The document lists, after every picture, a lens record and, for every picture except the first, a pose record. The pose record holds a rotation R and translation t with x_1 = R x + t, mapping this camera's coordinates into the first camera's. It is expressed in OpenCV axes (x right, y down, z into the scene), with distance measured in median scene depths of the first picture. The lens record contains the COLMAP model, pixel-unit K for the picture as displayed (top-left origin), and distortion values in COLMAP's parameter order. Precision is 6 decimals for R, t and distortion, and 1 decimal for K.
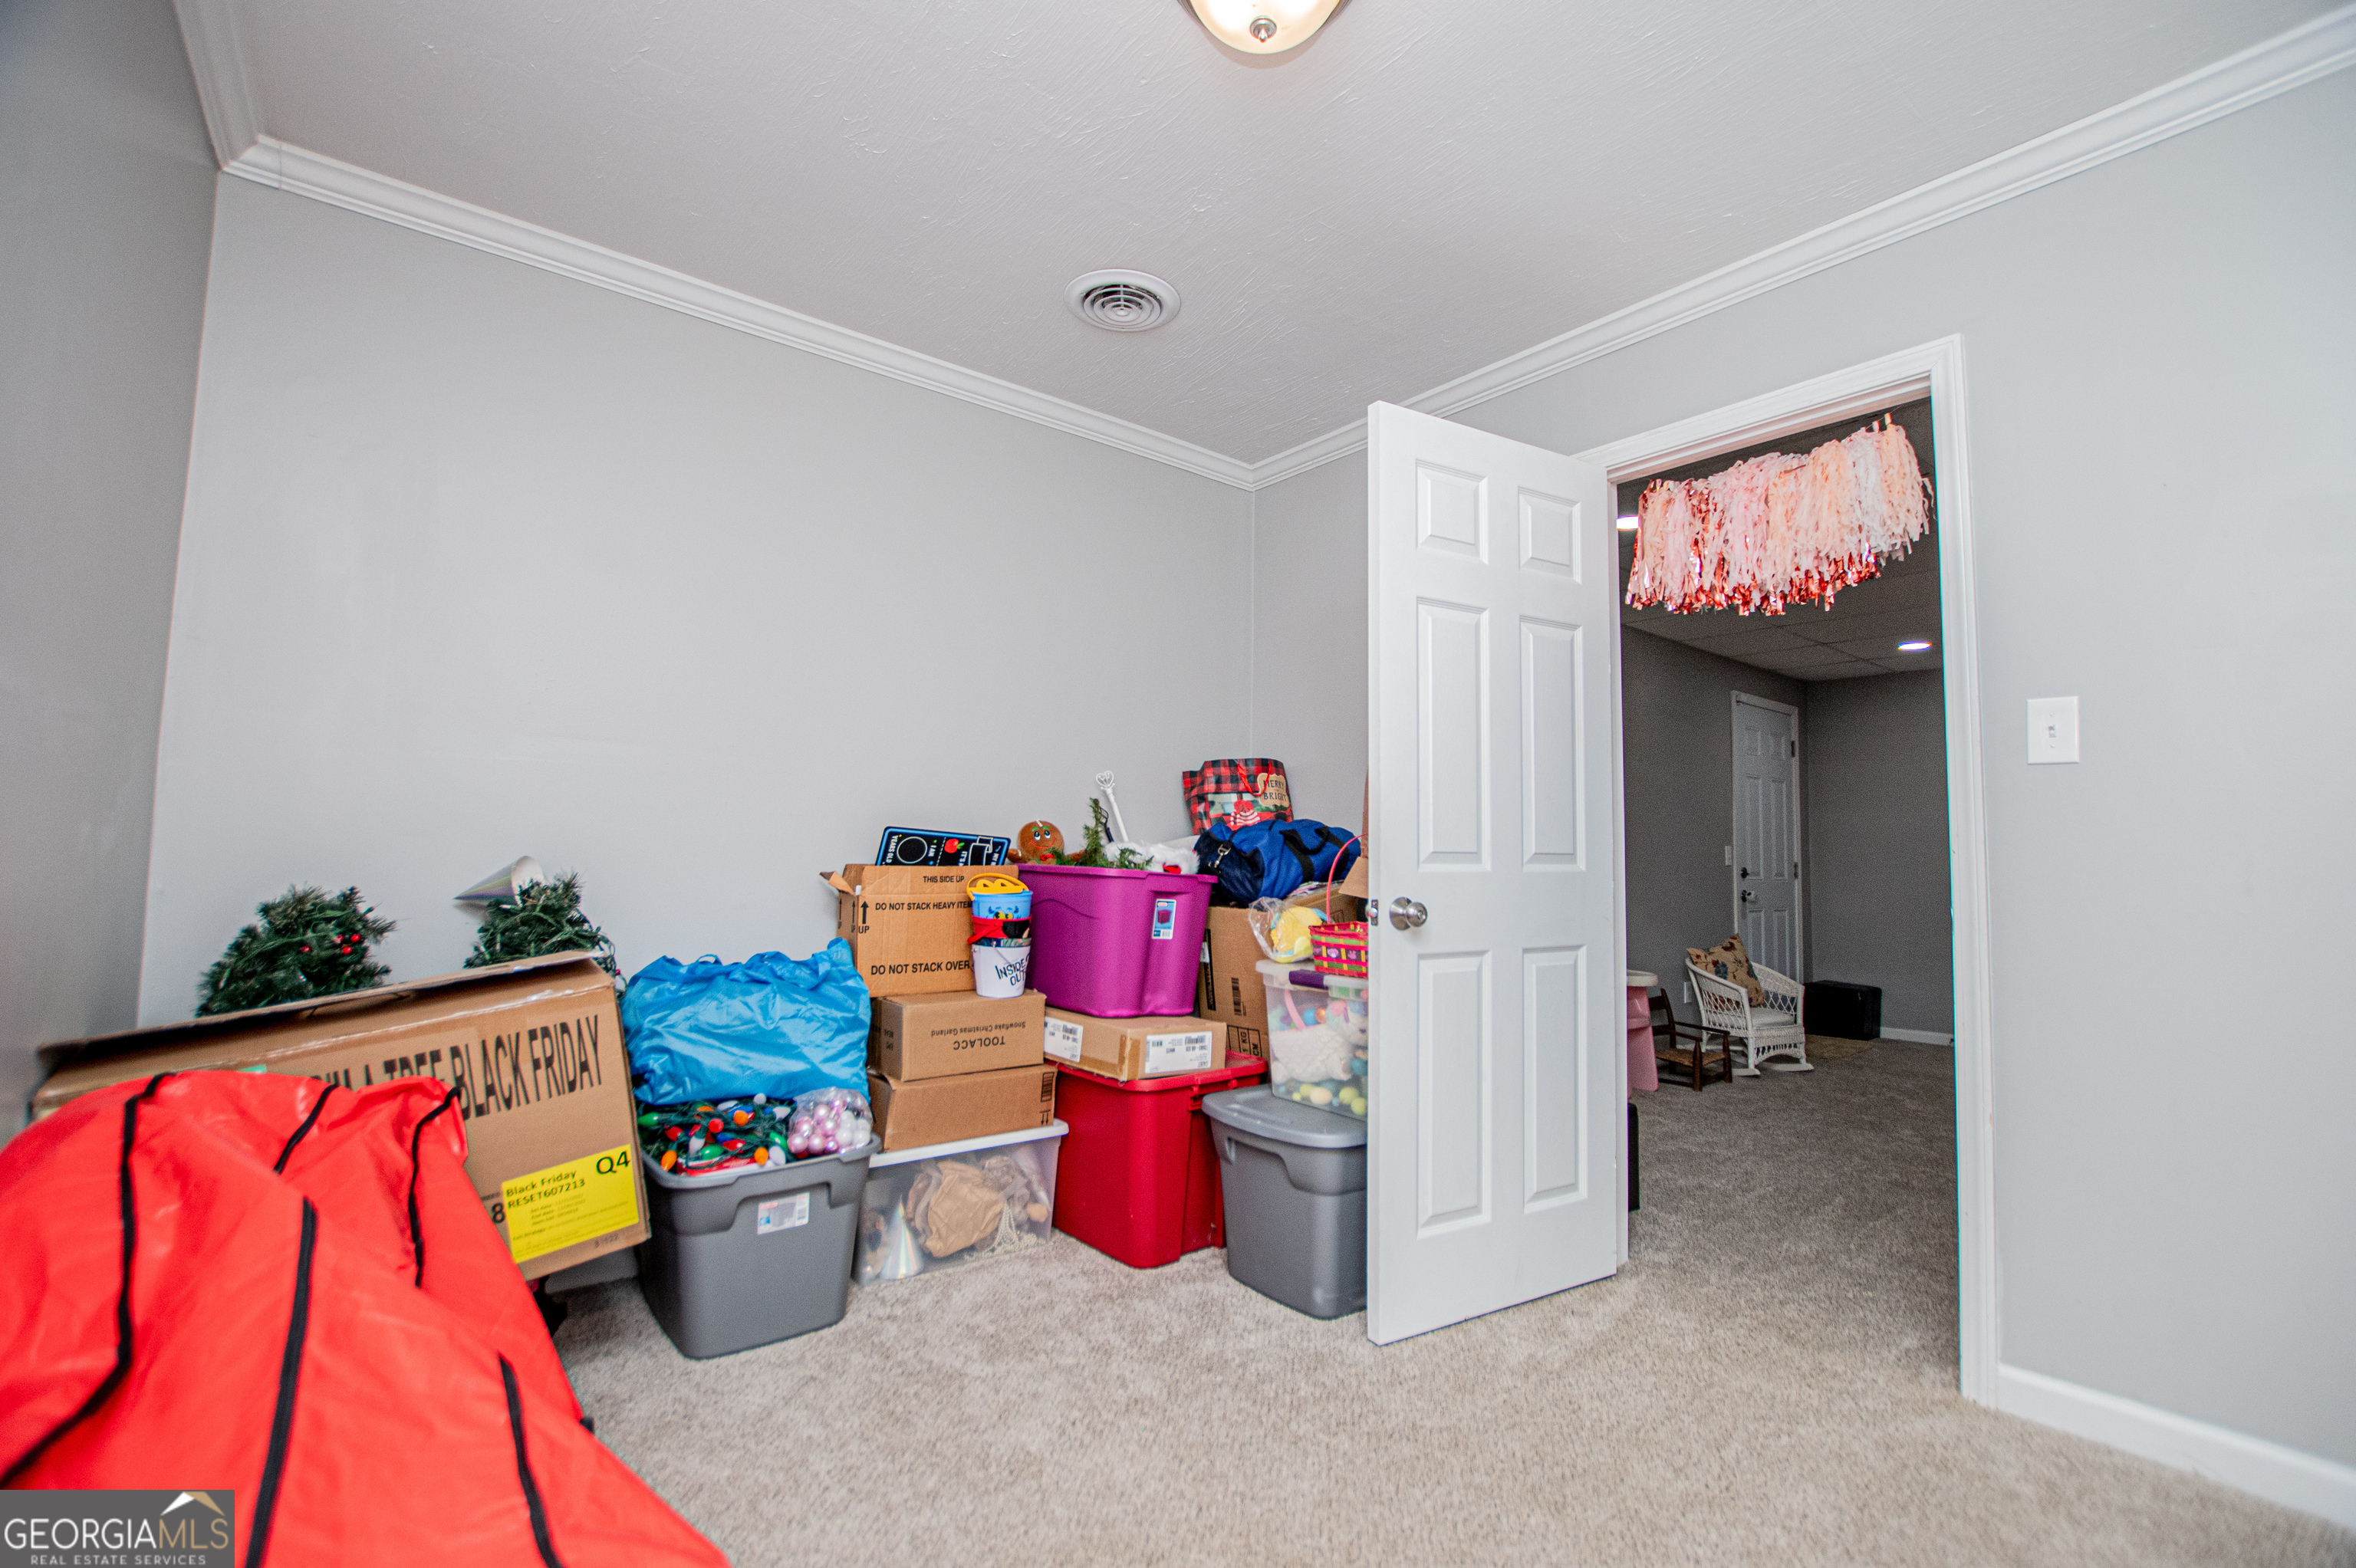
lens RADIAL K [[1046.4, 0, 1180.4], [0, 1046.4, 780.4], [0, 0, 1]] dist [-0.033838, 0.004028]
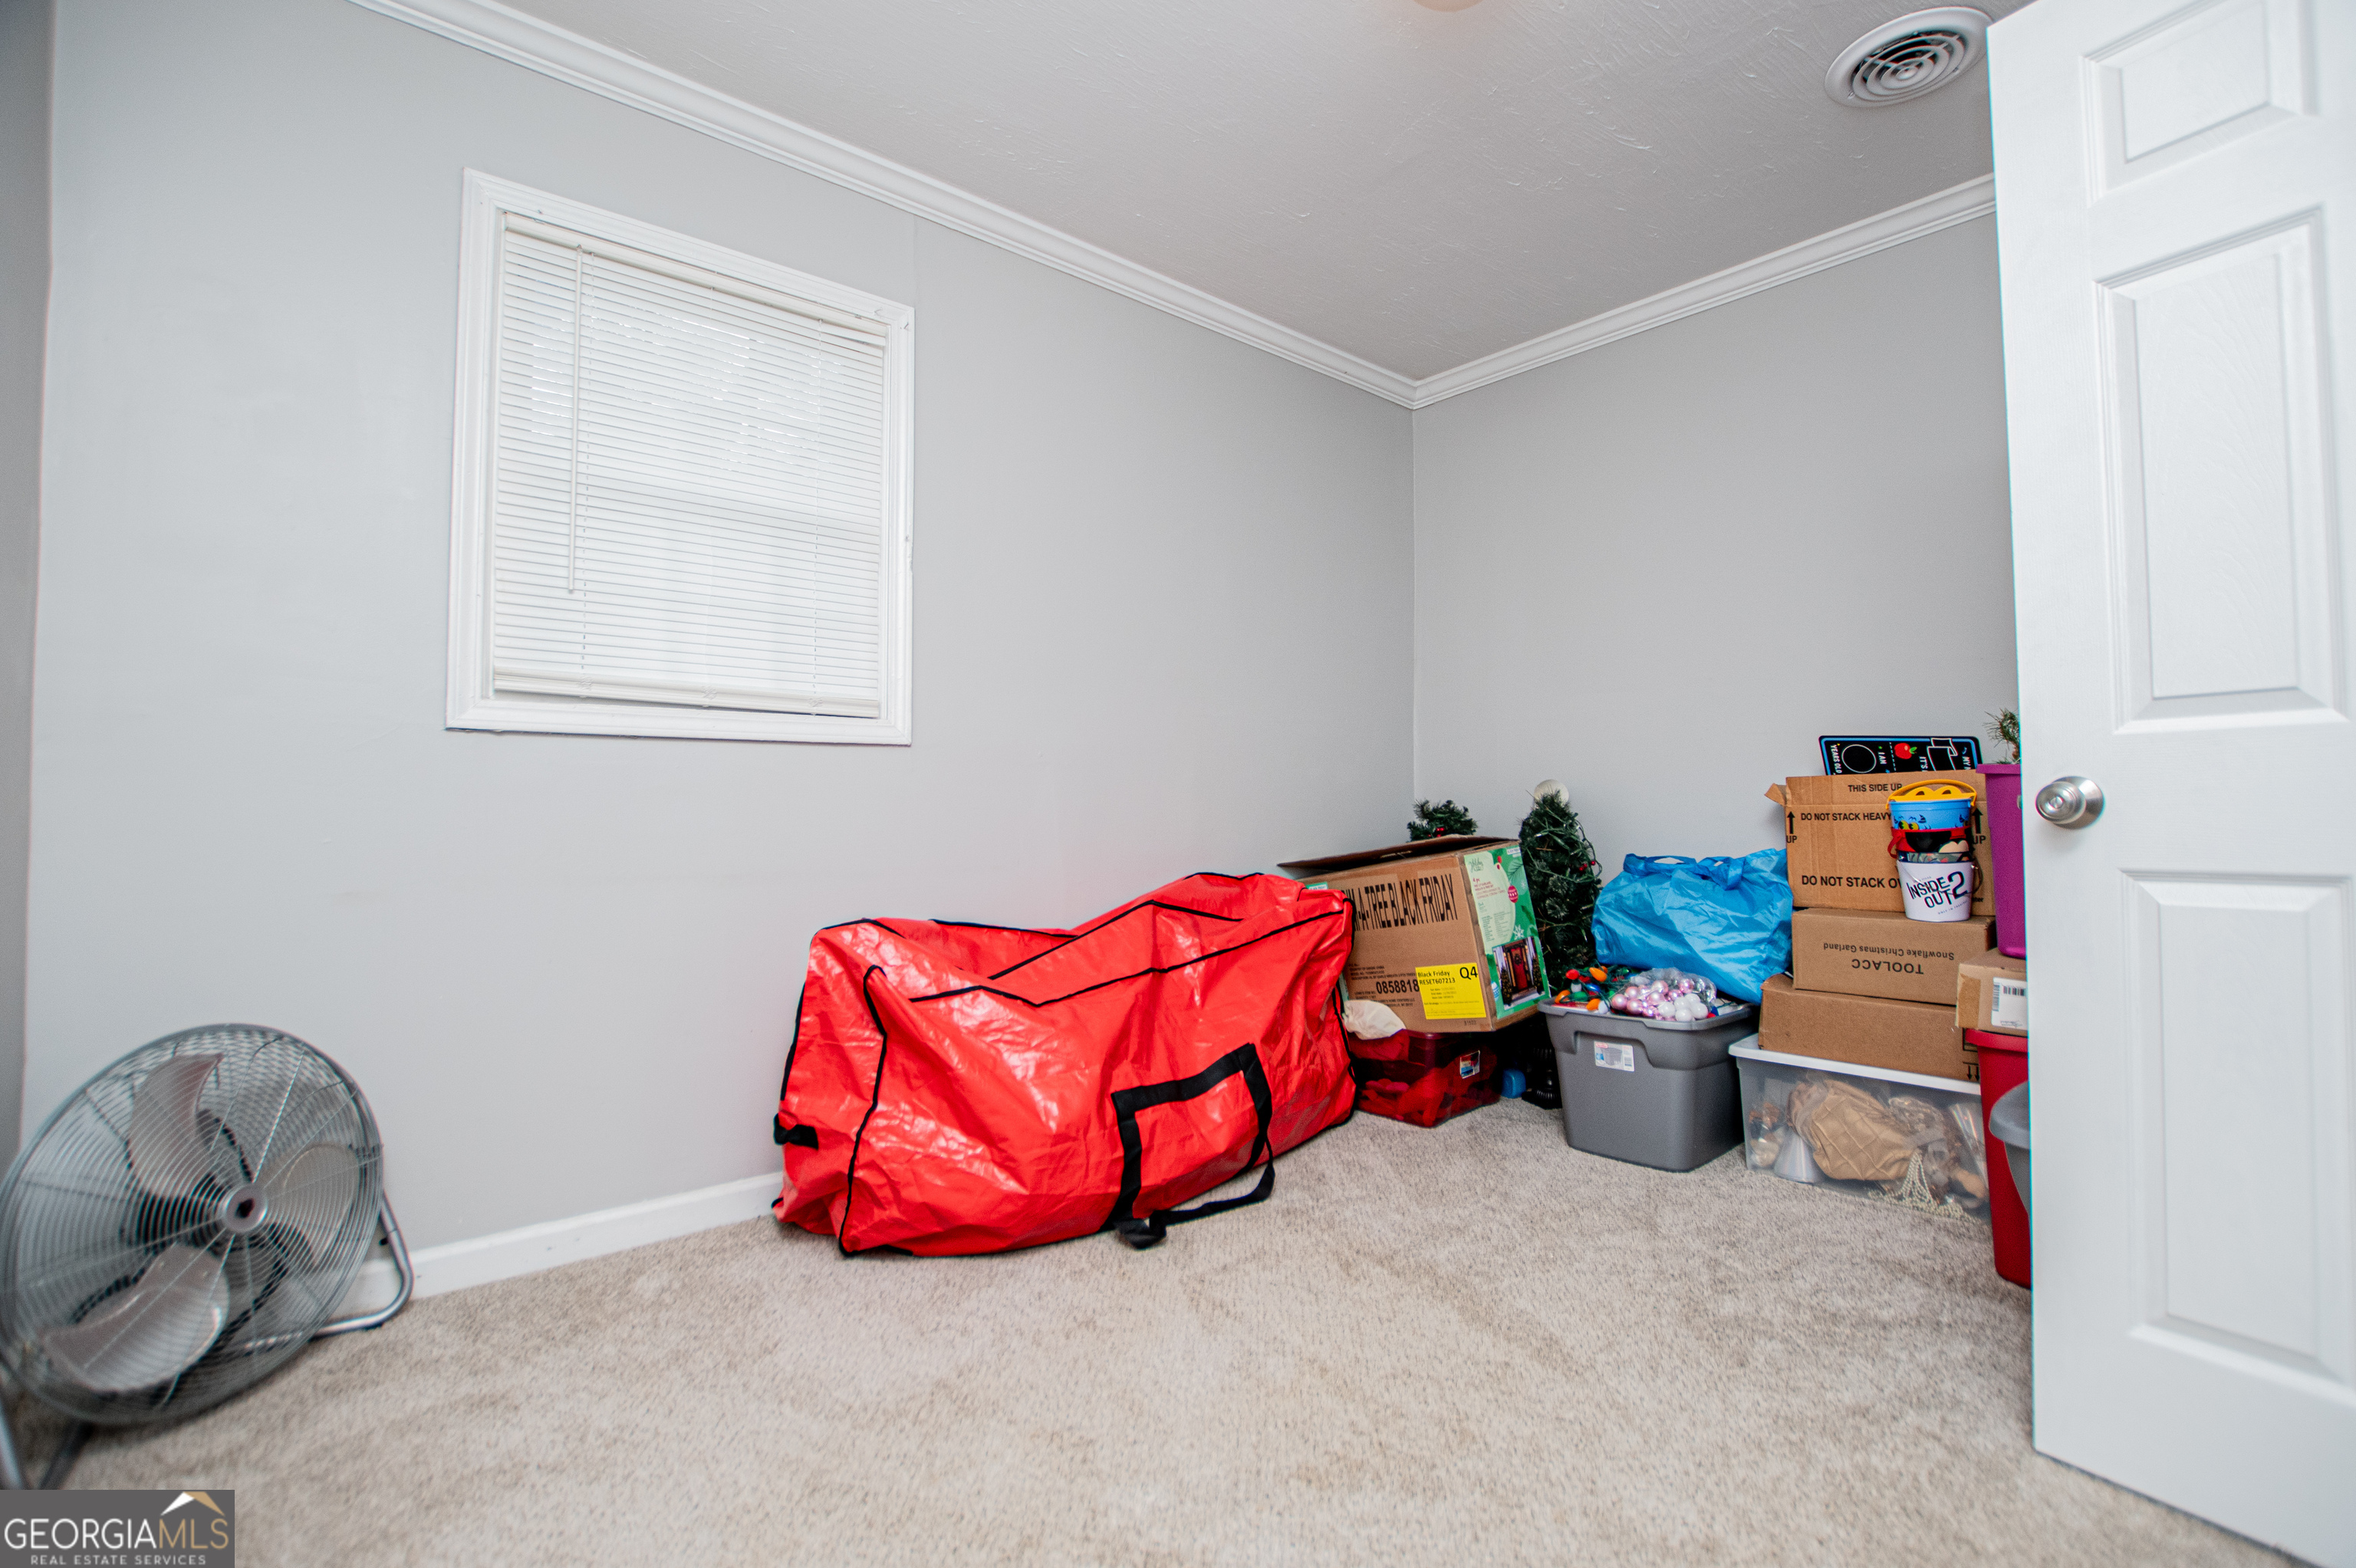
lens RADIAL K [[1046.4, 0, 1180.5], [0, 1046.4, 789.5], [0, 0, 1]] dist [-0.033838, 0.004028]
pose [[0.030165, -0.038474, -0.998804, 0.705446], [0.076076, 0.996449, -0.036086, 0.088267], [0.996646, -0.074896, 0.032985, 0.387329]]
